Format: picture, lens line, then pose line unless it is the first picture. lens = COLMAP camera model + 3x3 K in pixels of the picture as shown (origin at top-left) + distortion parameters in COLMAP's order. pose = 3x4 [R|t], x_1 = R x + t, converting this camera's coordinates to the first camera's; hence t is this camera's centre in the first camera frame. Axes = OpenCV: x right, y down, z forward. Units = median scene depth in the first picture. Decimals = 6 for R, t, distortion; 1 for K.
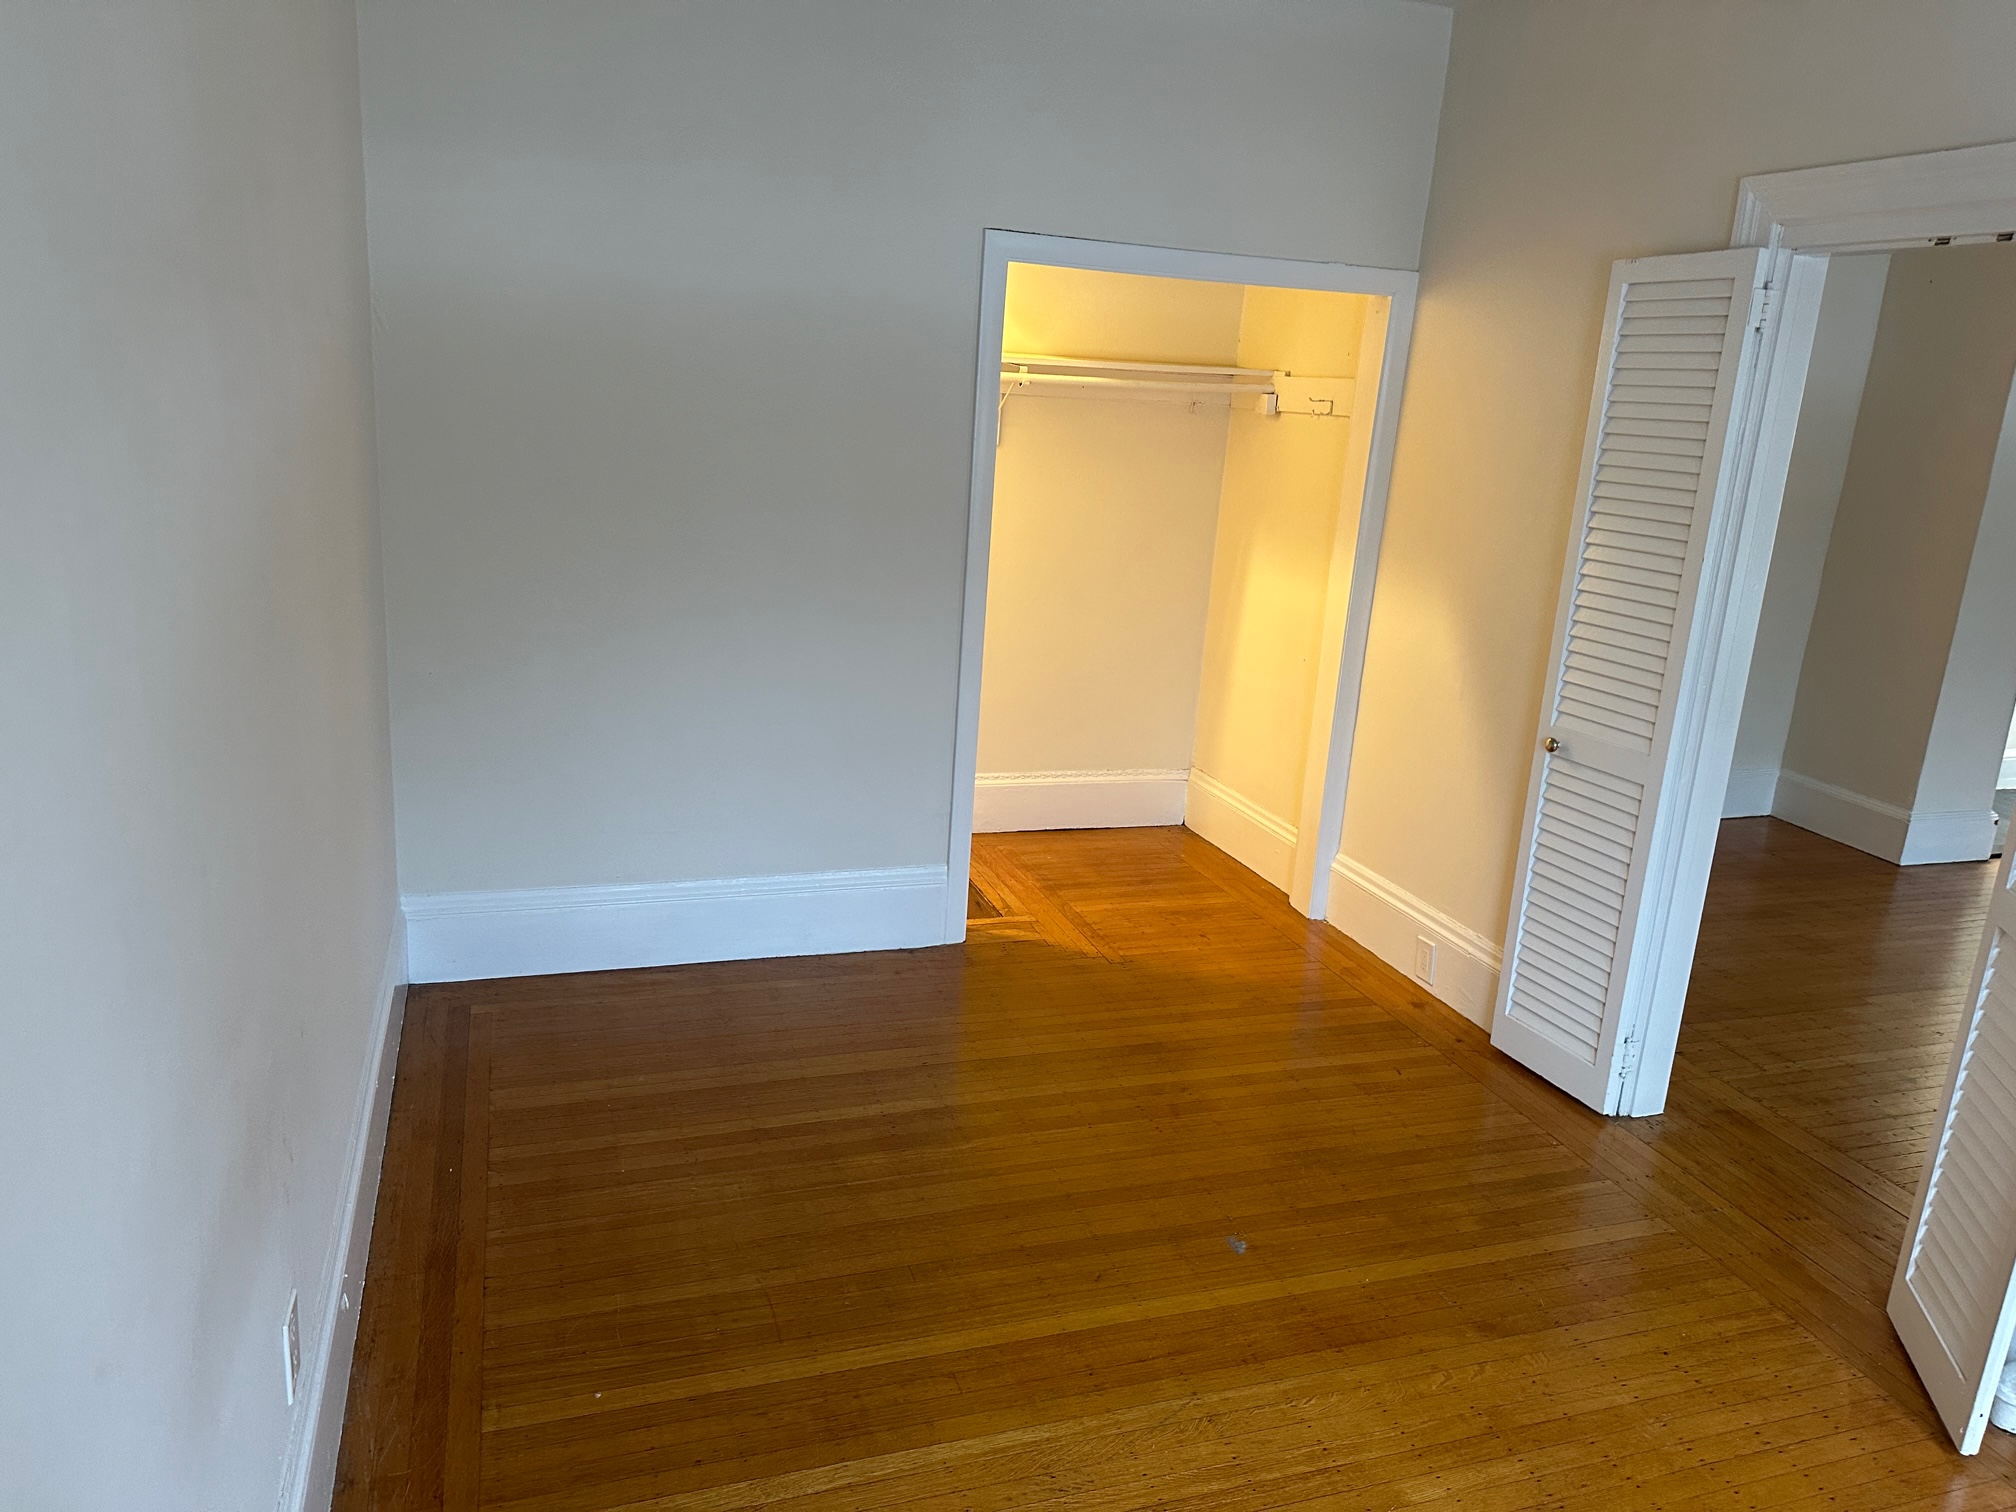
lens RADIAL K [[1411.6, 0, 998.0], [0, 1411.6, 741.8], [0, 0, 1]] dist [0.121145, -0.184817]
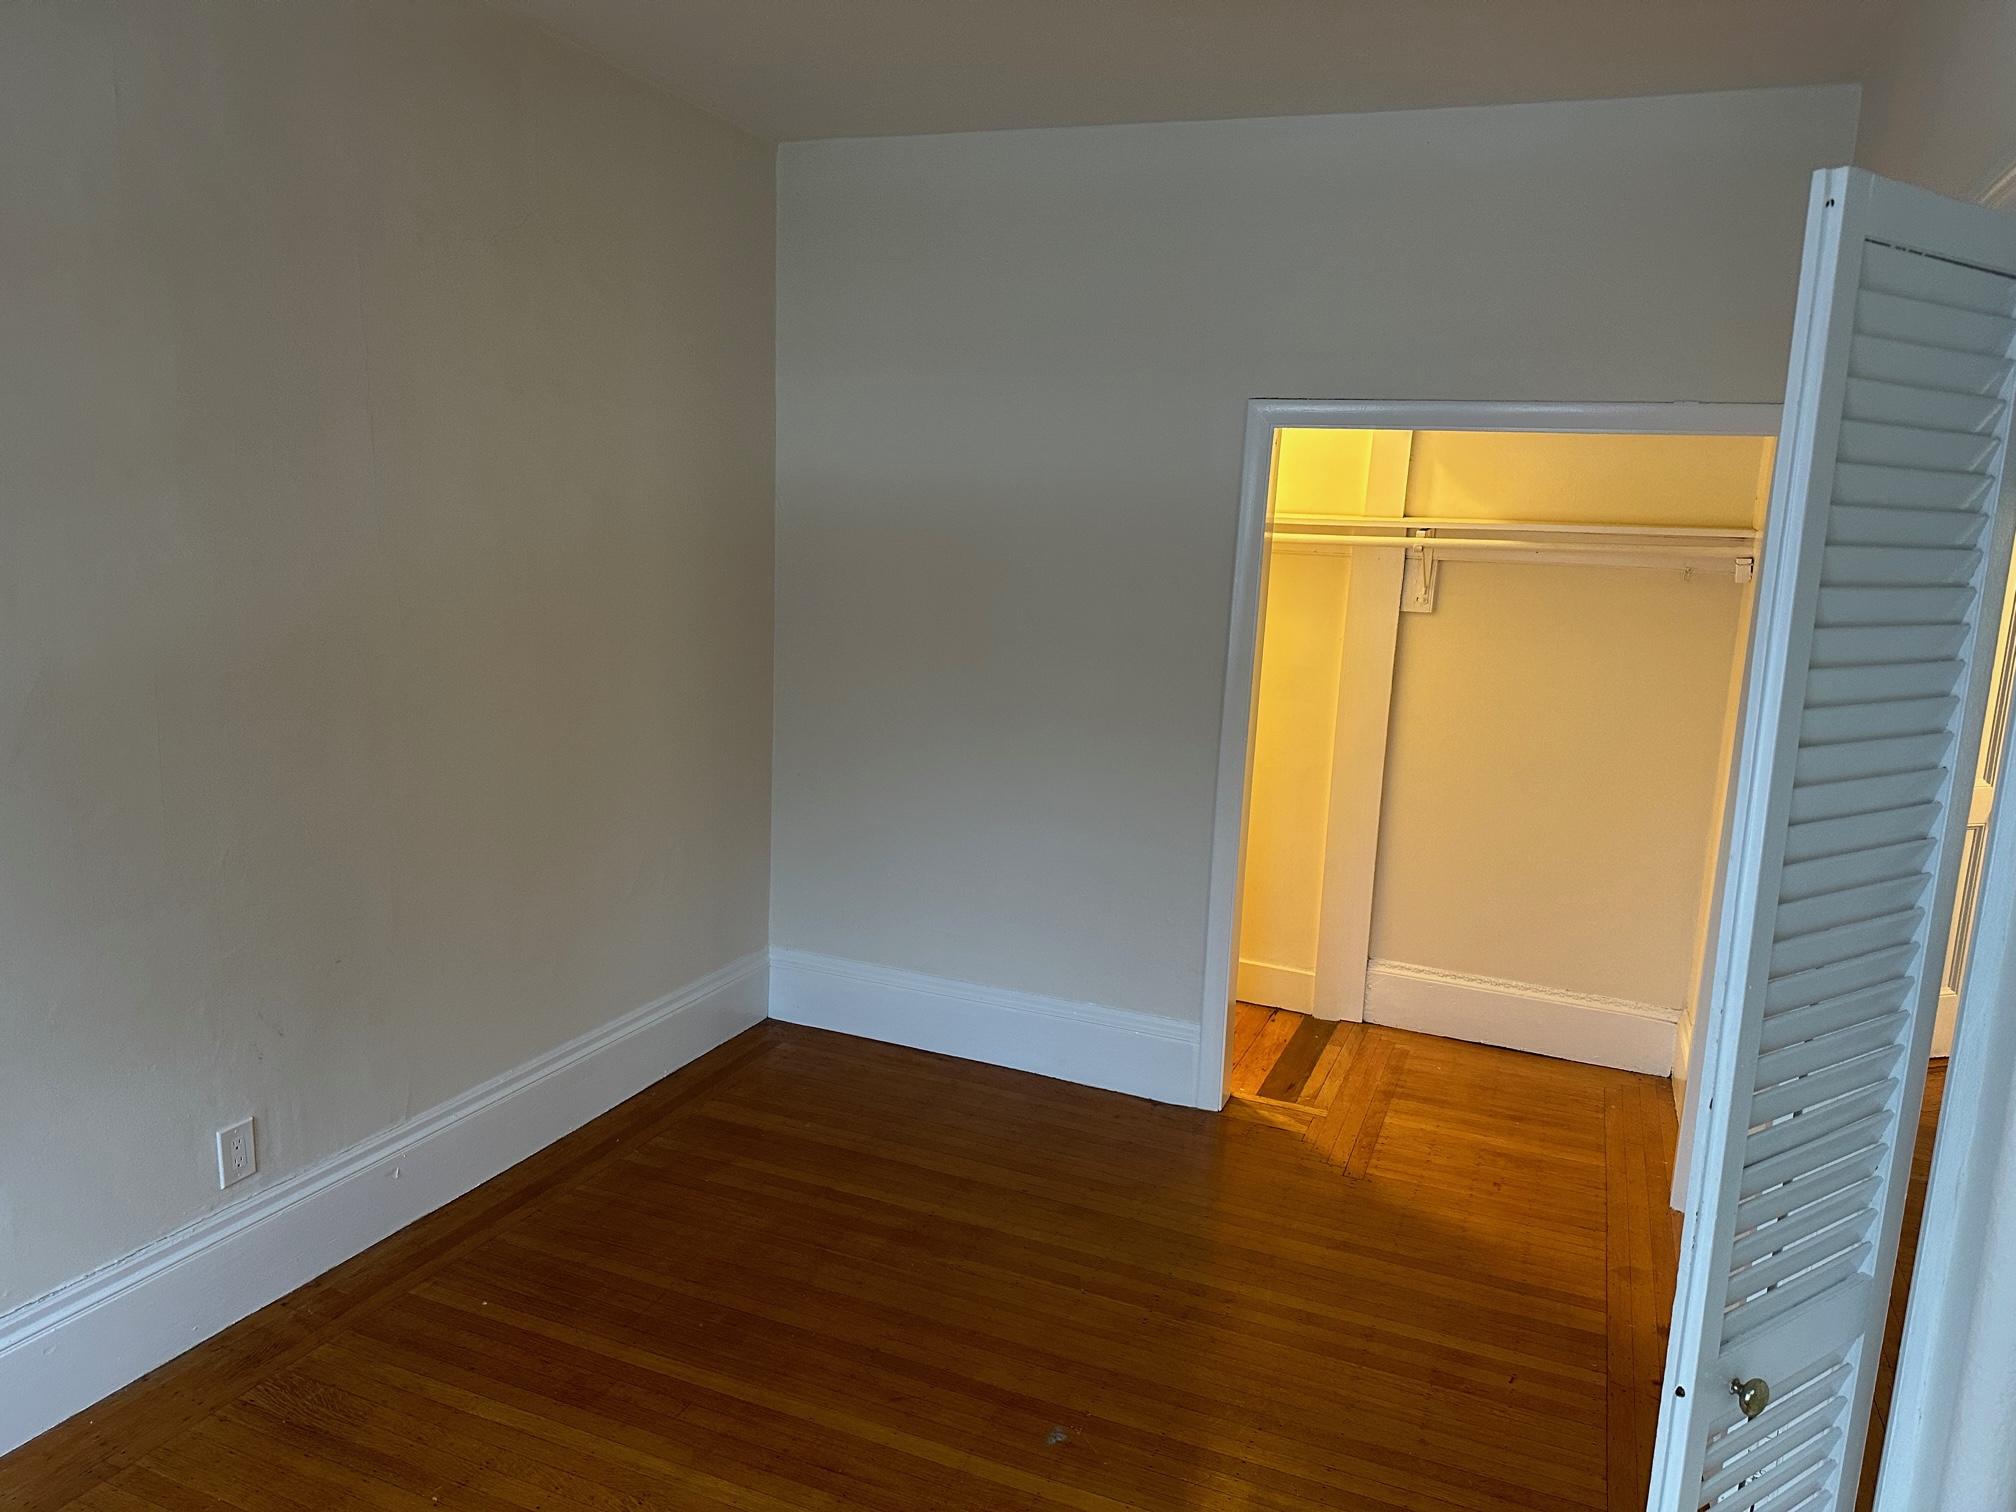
lens RADIAL K [[1411.6, 0, 998.0], [0, 1411.6, 741.8], [0, 0, 1]] dist [0.121145, -0.184817]
pose [[0.752304, 0.077137, -0.654285, 0.507152], [-0.164485, 0.983663, -0.073158, -0.010579], [0.637953, 0.162658, 0.752701, 0.145745]]
